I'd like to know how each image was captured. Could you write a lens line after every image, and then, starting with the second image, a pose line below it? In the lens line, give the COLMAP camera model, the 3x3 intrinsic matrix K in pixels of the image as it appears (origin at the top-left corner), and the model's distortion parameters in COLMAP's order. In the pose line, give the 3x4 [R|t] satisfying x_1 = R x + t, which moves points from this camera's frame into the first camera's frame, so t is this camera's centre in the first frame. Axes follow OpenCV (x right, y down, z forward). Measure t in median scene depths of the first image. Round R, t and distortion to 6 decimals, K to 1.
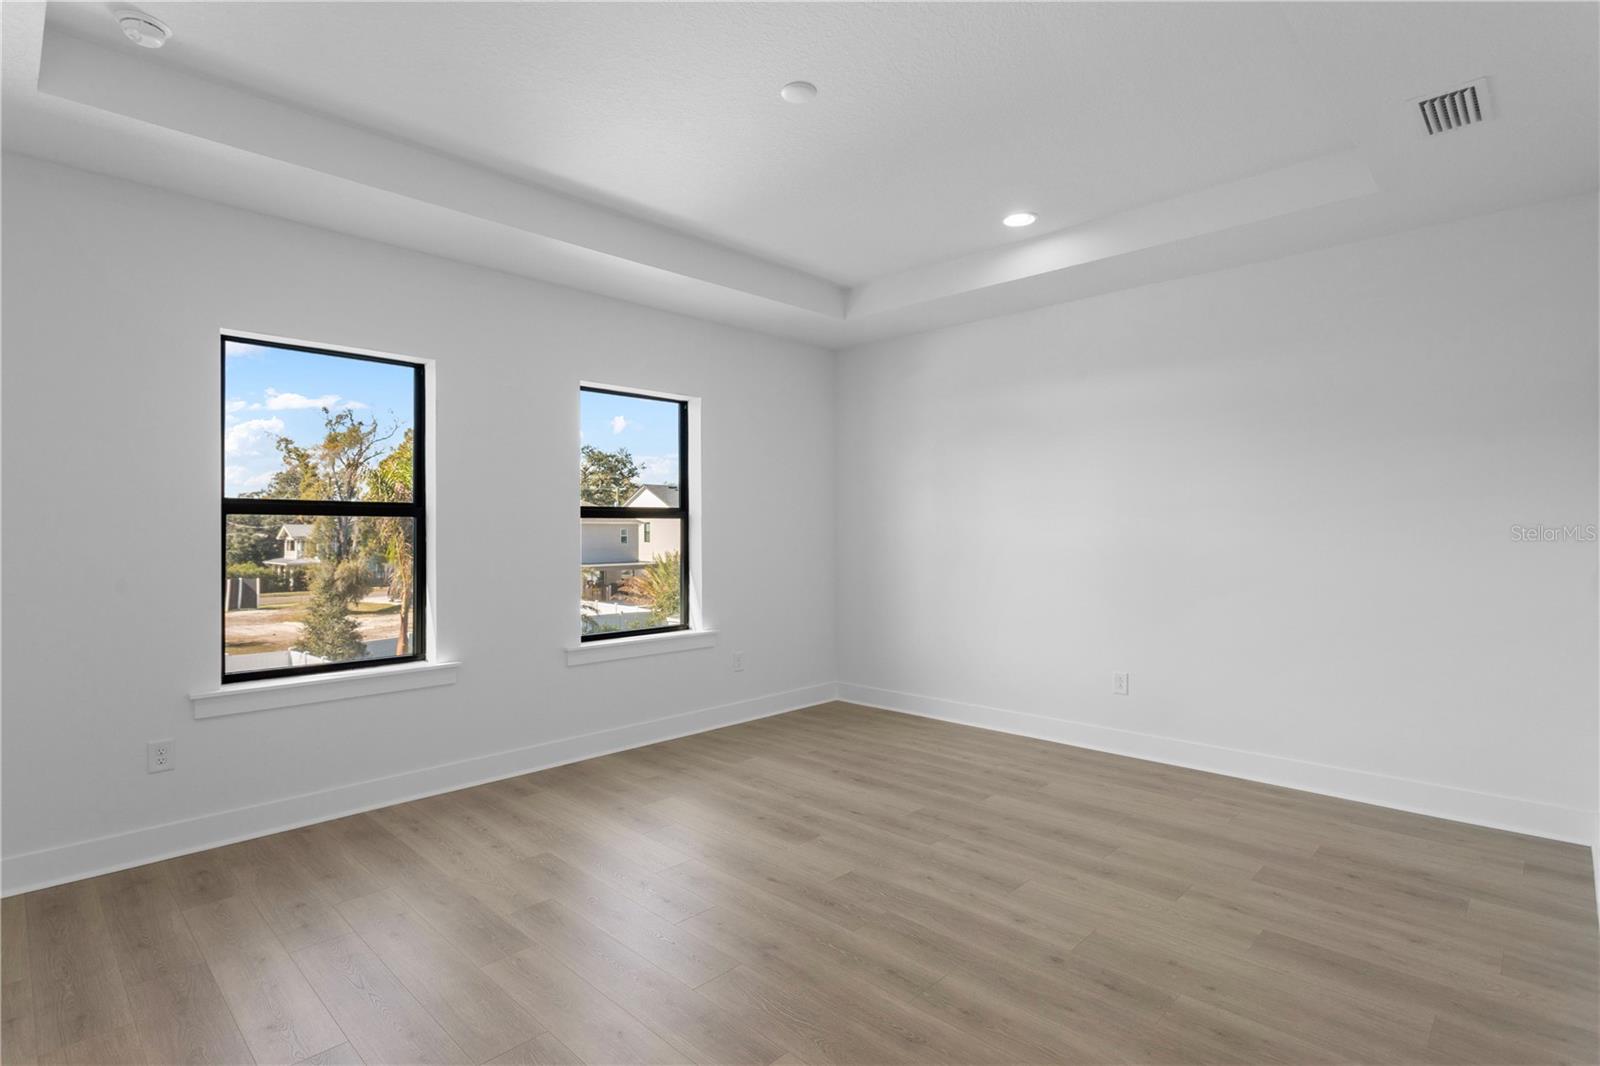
lens RADIAL K [[798.6, 0, 764.5], [0, 798.6, 531.1], [0, 0, 1]] dist [-0.000276, -0.000164]
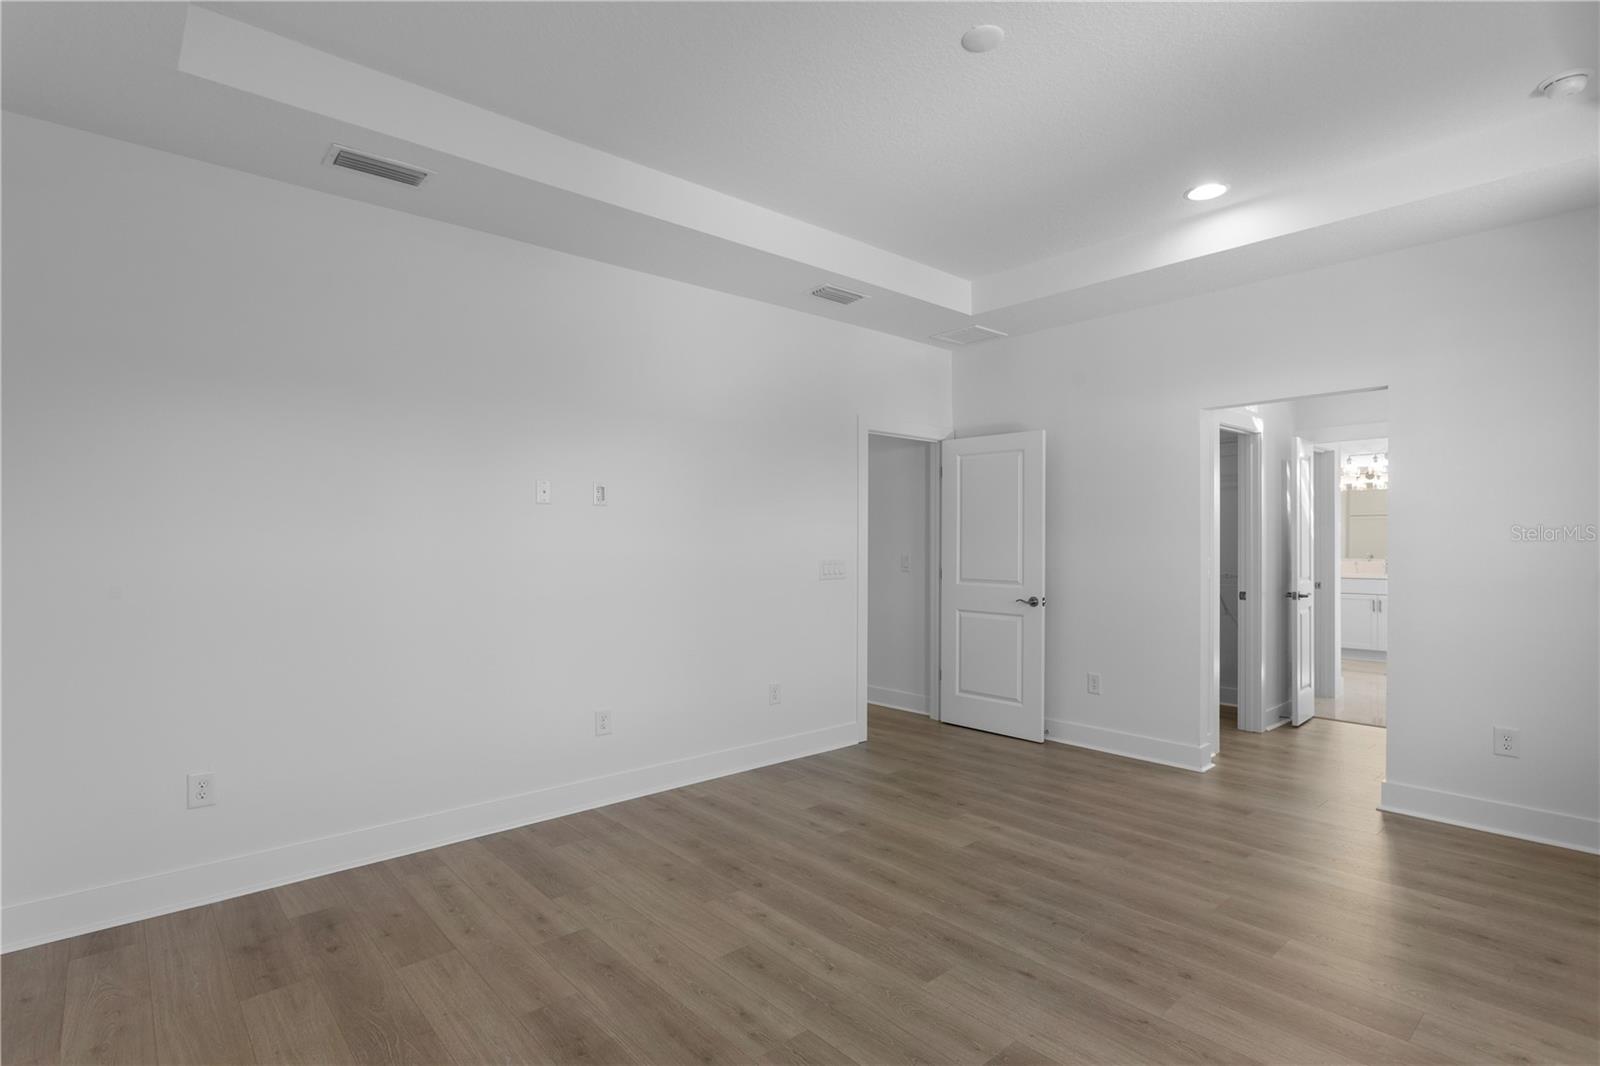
lens RADIAL K [[797.3, 0, 798.0], [0, 797.3, 525.0], [0, 0, 1]] dist [-0.001793, 0.000094]
pose [[-0.999435, 0.006159, 0.033051, 0.193846], [0.005498, 0.999784, -0.020056, 0.001657], [-0.033167, -0.019863, -0.999252, 1.678390]]
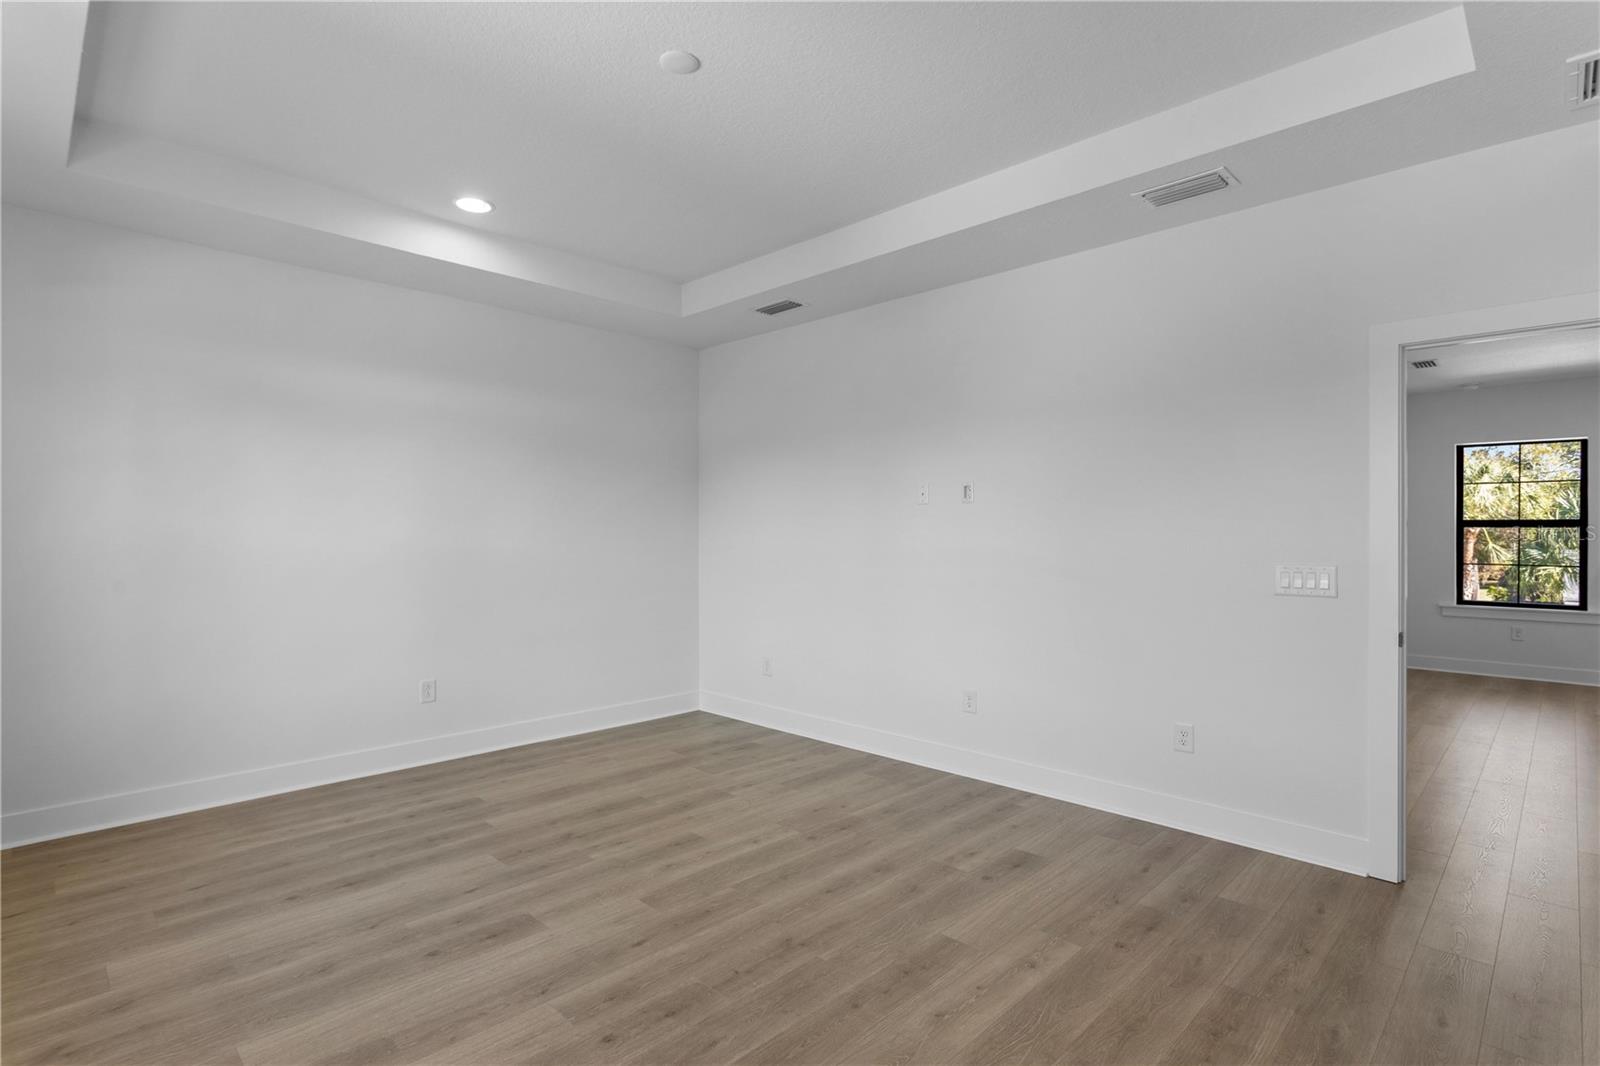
lens RADIAL K [[788.2, 0, 823.7], [0, 788.2, 542.5], [0, 0, 1]] dist [-0.004786, -0.000063]
pose [[-0.039277, -0.004691, 0.999217, -0.783936], [0.000554, 0.999989, 0.004716, -0.001134], [-0.999228, 0.000739, -0.039274, 0.771543]]
